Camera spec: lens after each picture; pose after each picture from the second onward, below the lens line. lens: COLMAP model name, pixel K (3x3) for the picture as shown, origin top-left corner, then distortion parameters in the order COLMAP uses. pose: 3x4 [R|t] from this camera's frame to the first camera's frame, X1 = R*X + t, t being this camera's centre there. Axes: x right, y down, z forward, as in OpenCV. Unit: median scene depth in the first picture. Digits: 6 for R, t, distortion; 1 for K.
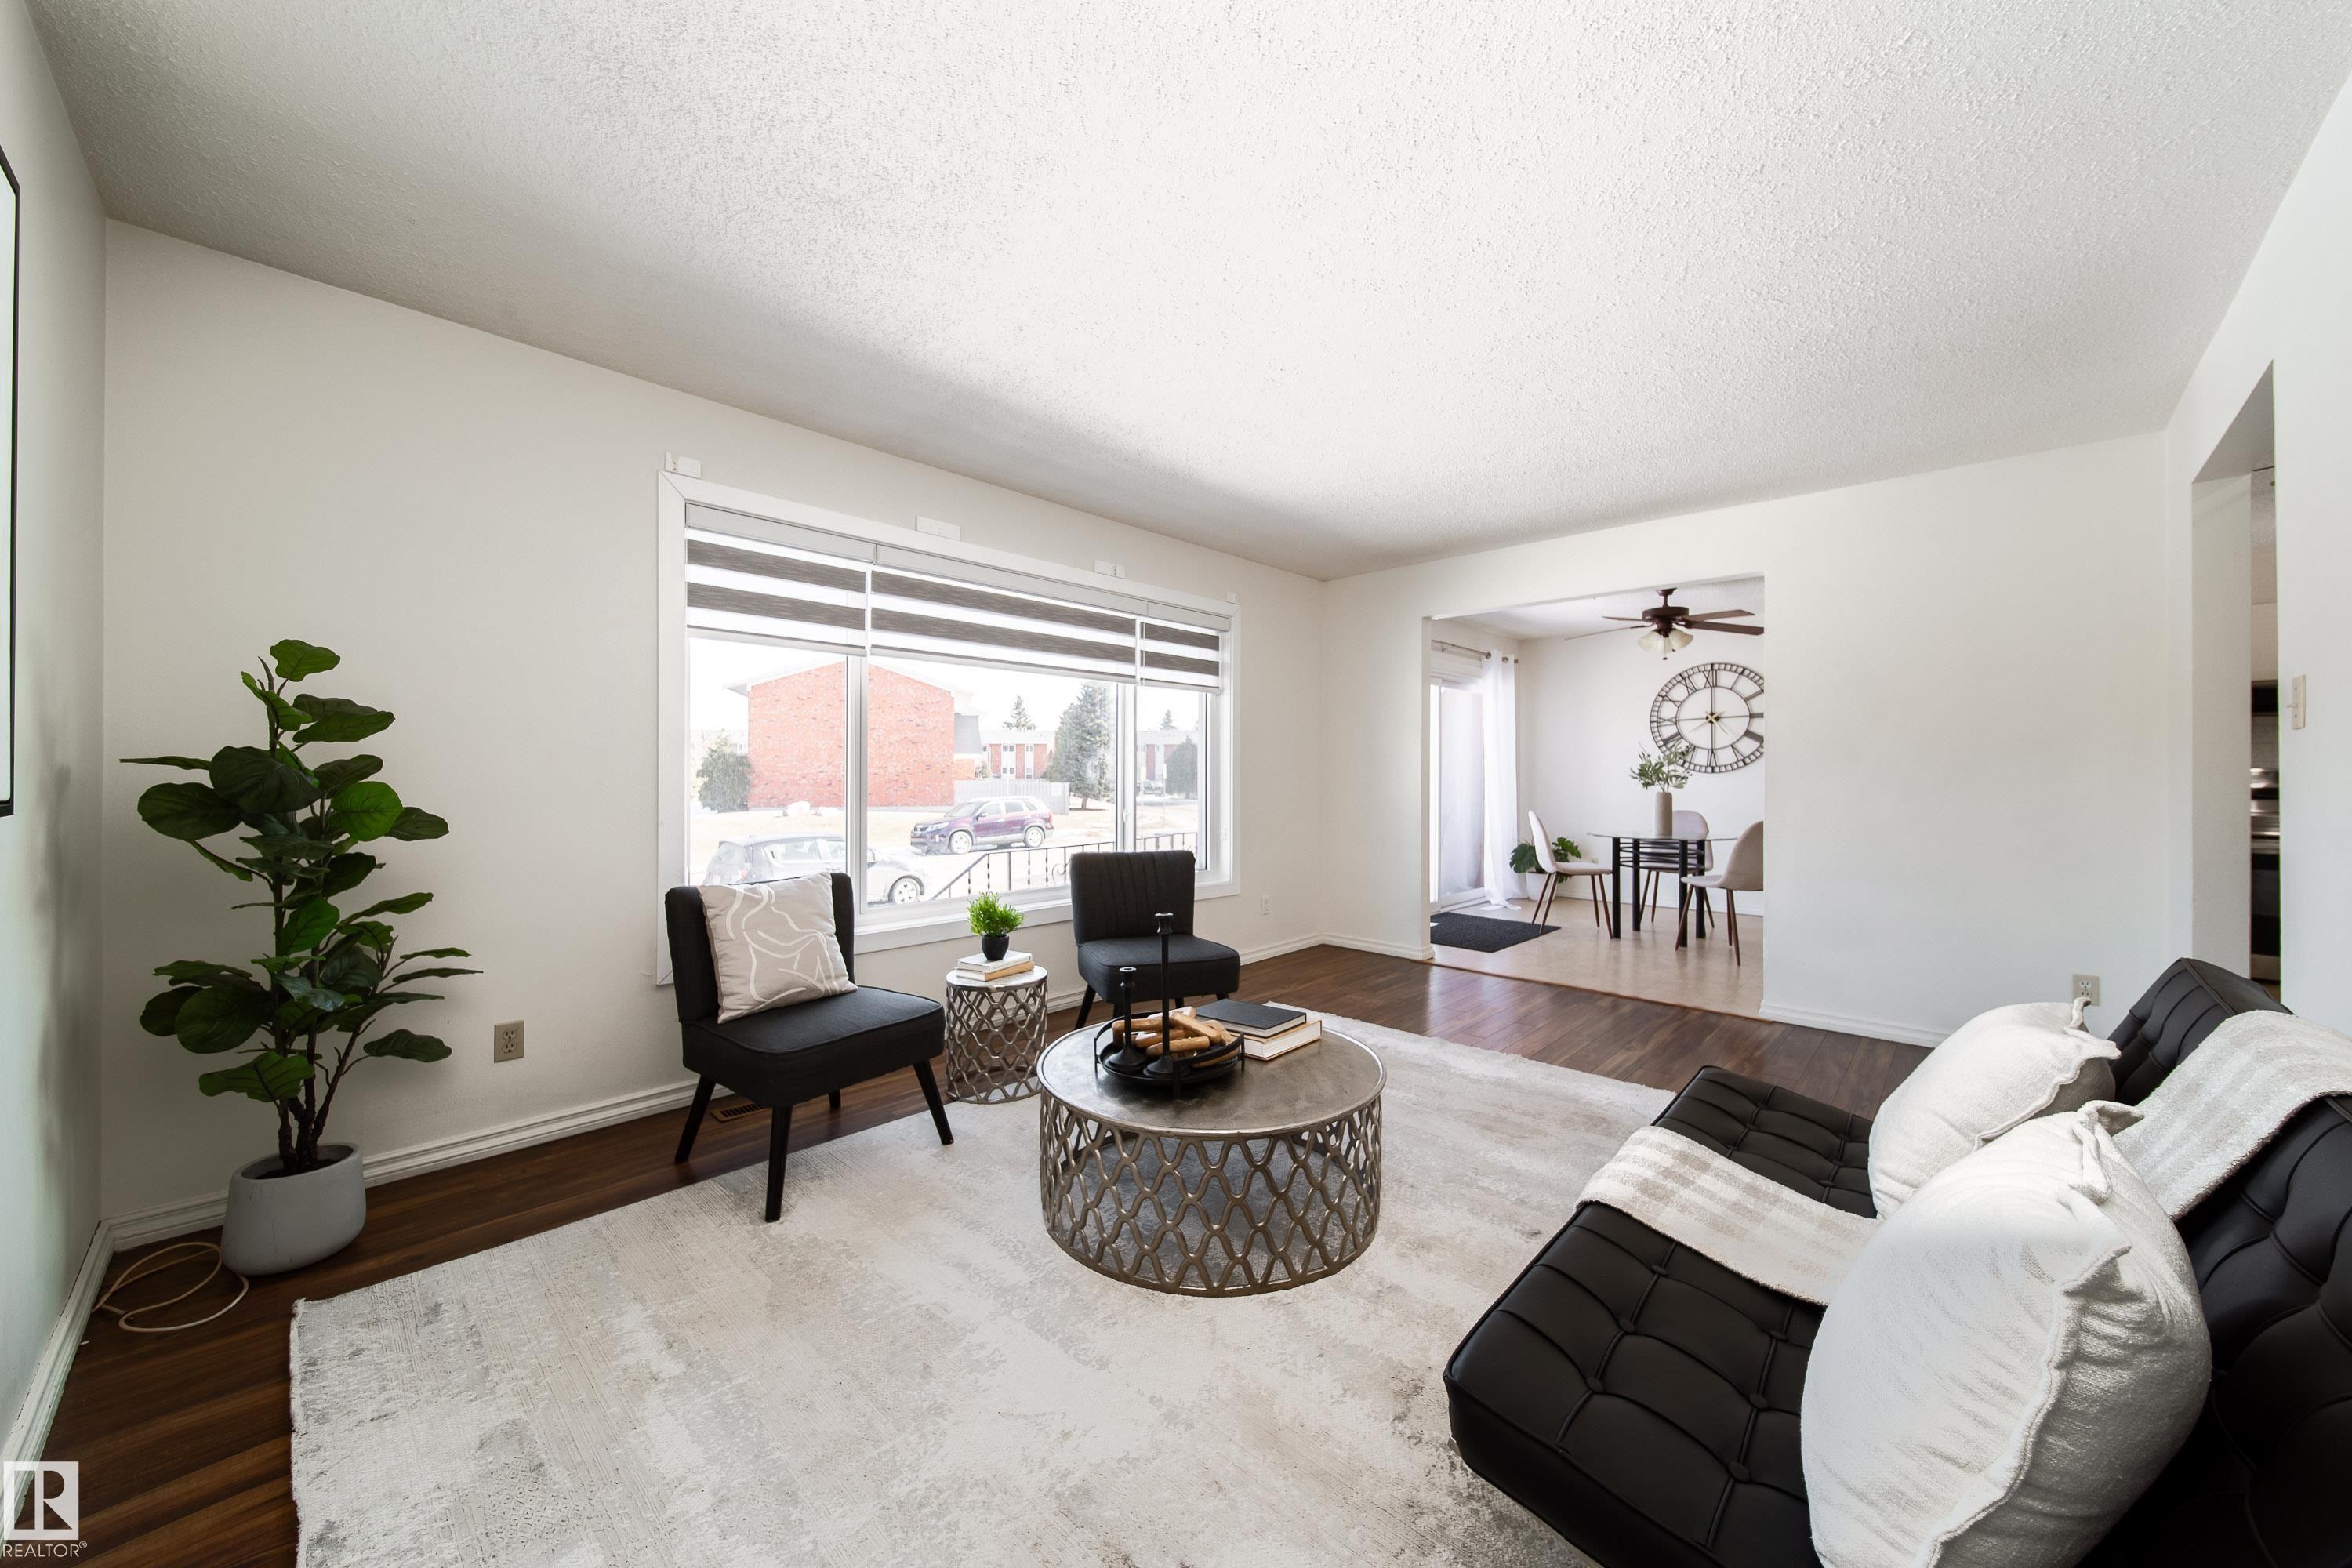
lens RADIAL K [[840.5, 0, 1180.7], [0, 840.5, 777.9], [0, 0, 1]] dist [0.004282, -0.002077]
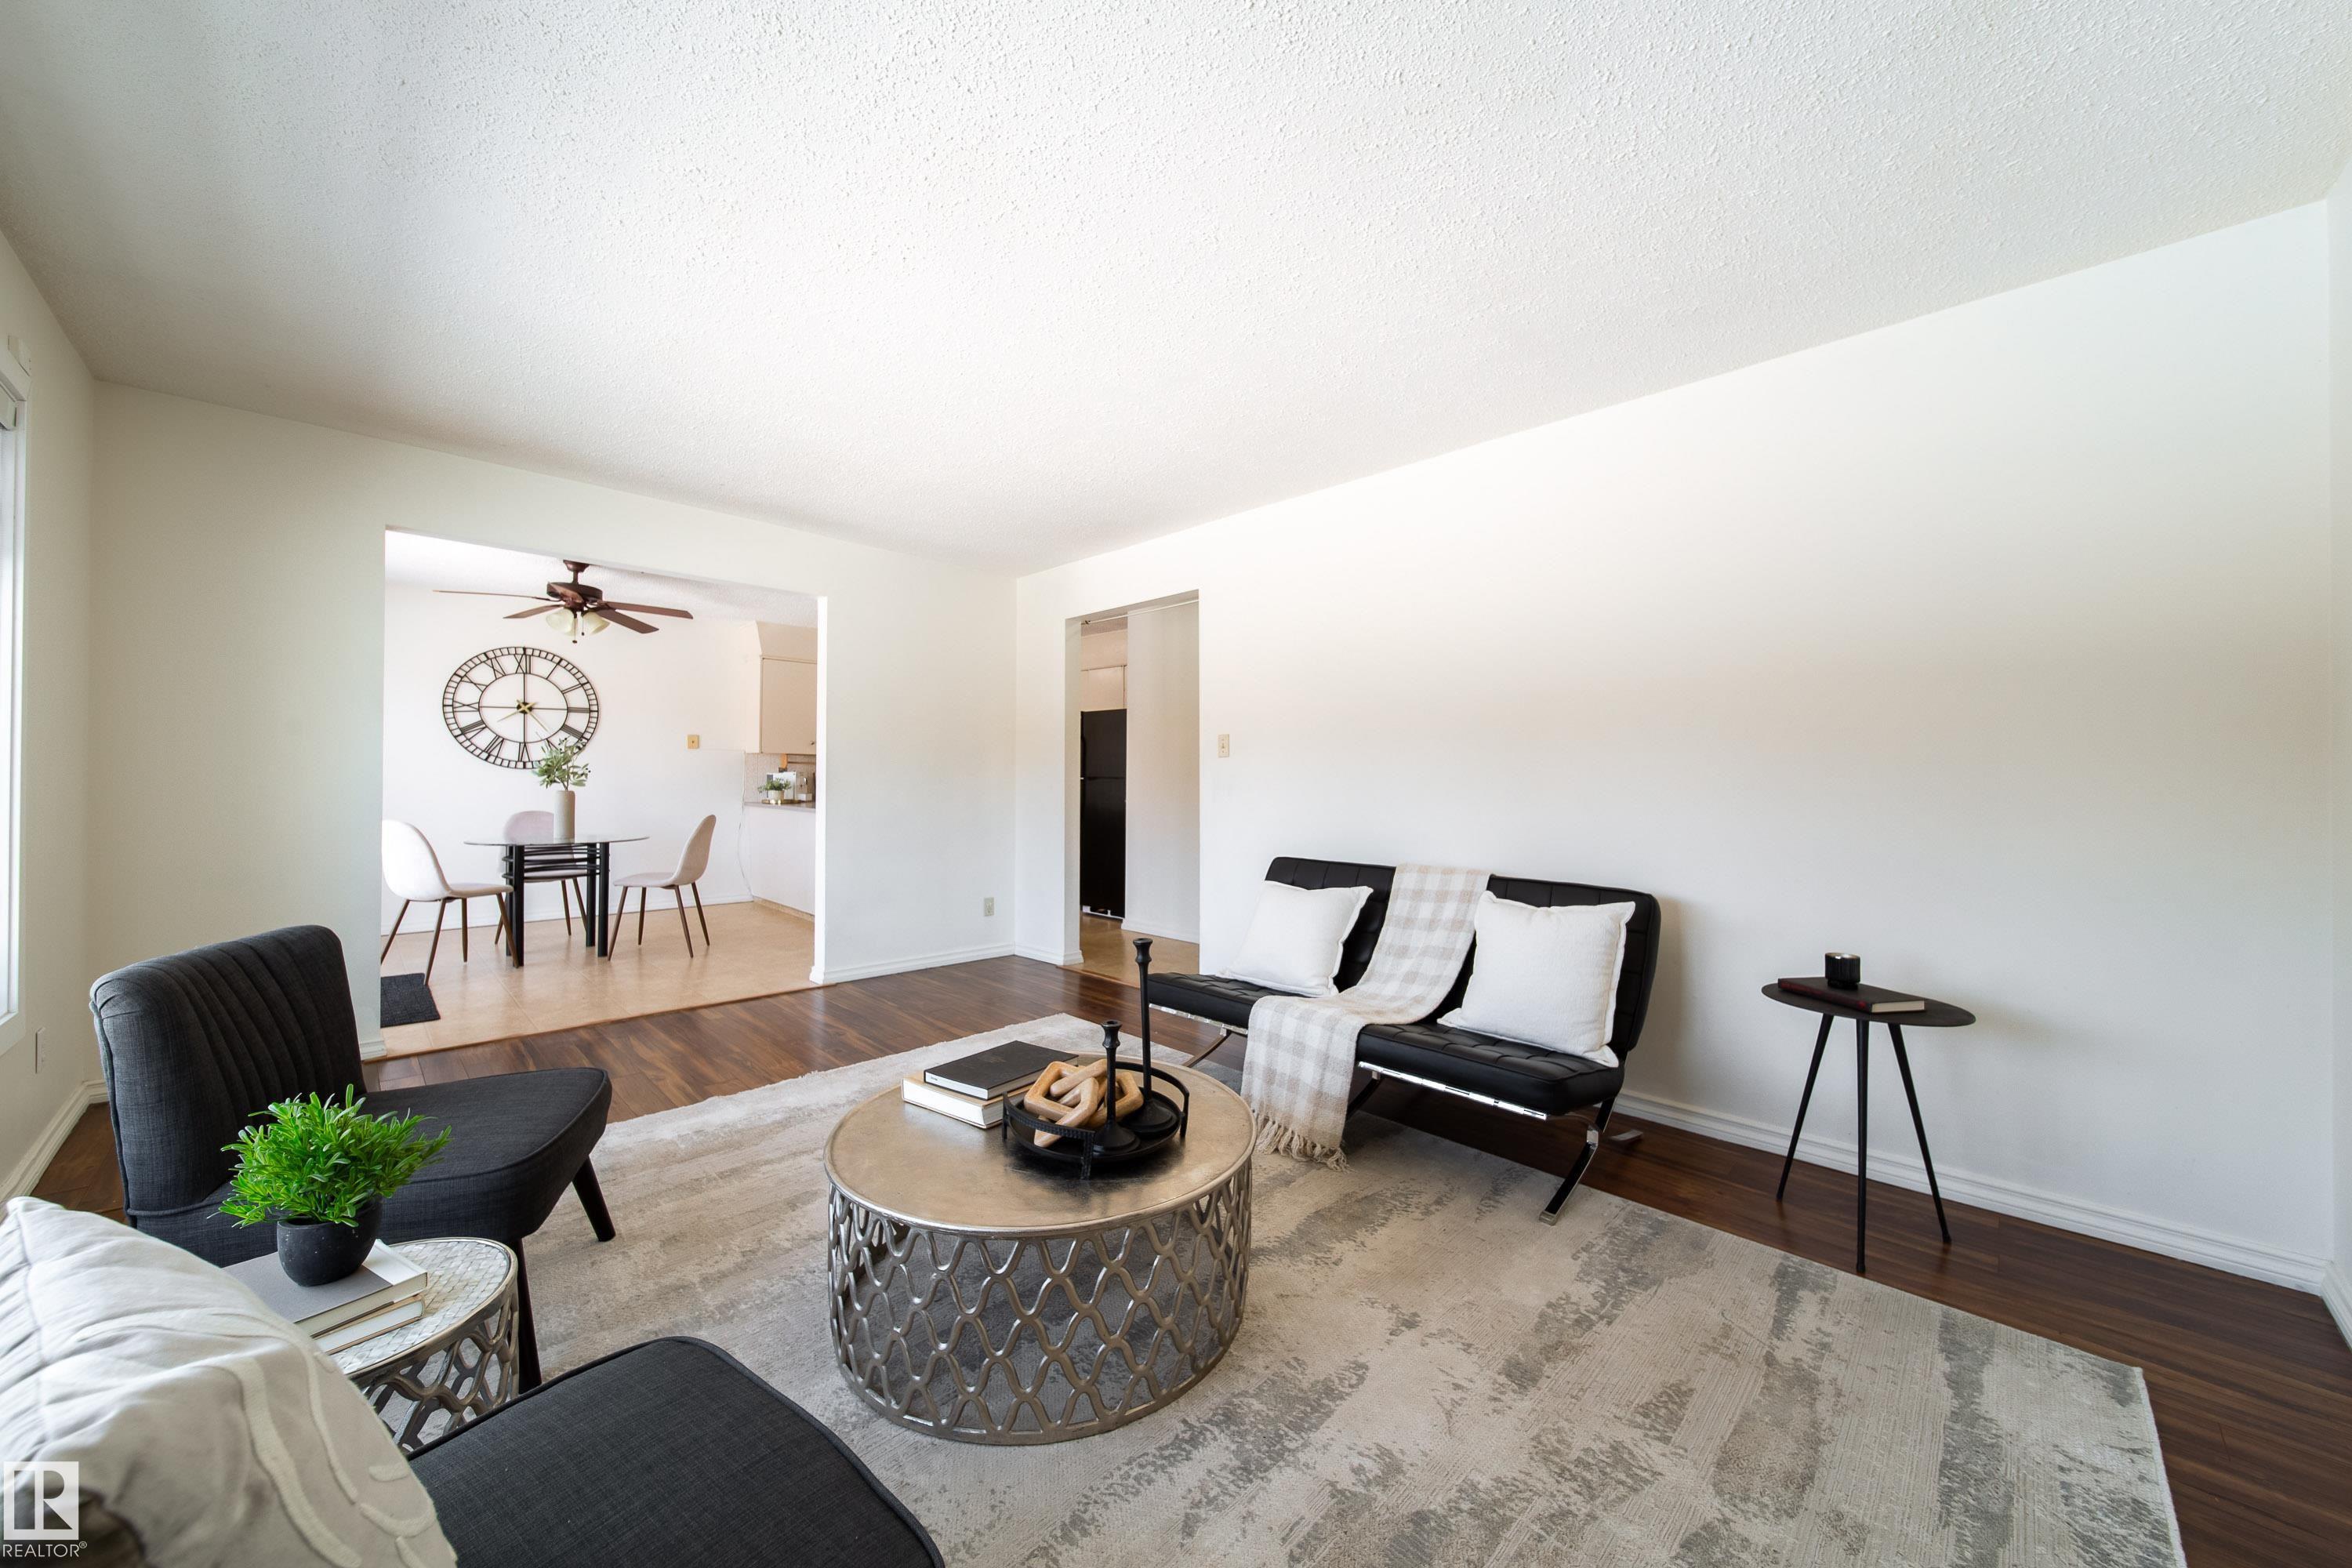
lens RADIAL K [[840.5, 0, 1180.6], [0, 840.5, 774.9], [0, 0, 1]] dist [0.004282, -0.002077]
pose [[0.022012, 0.005173, 0.999744, -0.261553], [-0.005911, 0.999970, -0.005044, 0.001078], [-0.999740, -0.005799, 0.022042, 0.285240]]
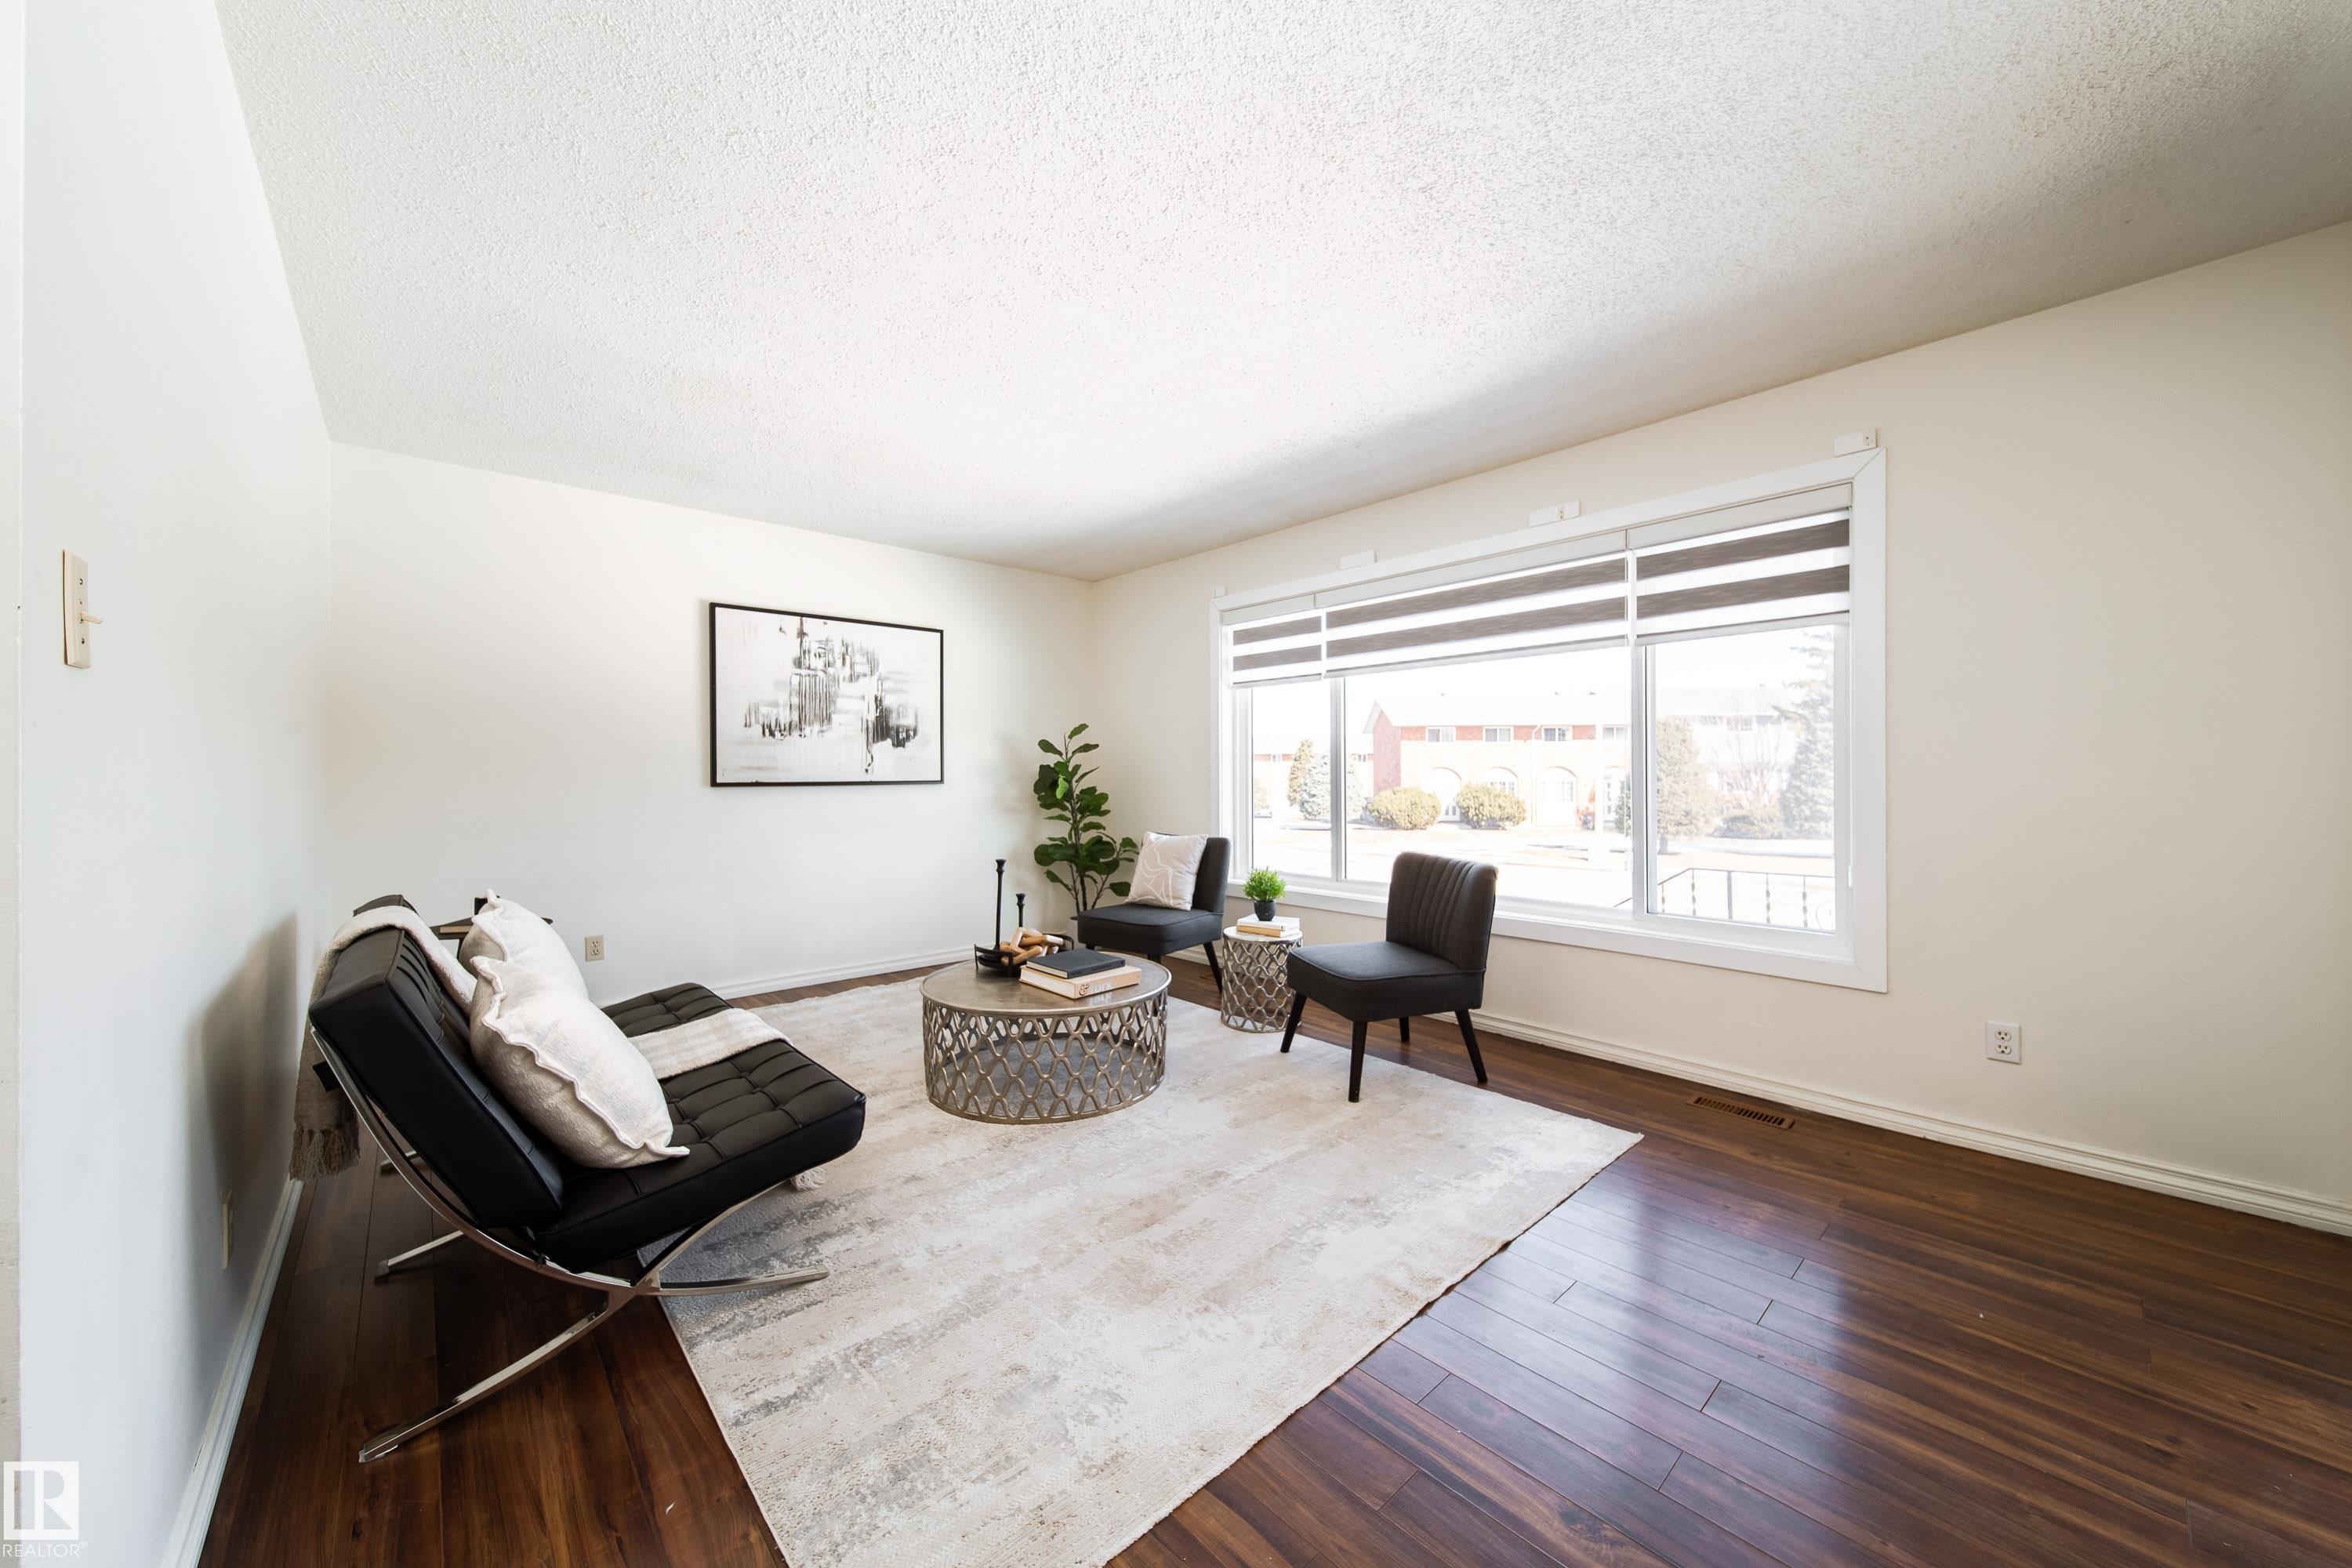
lens RADIAL K [[840.5, 0, 1179.5], [0, 840.5, 774.2], [0, 0, 1]] dist [0.004282, -0.002077]
pose [[-0.073328, -0.002121, -0.997306, 0.467461], [-0.001302, 0.999997, -0.002031, 0.001409], [0.997307, 0.001150, -0.073330, 0.440188]]
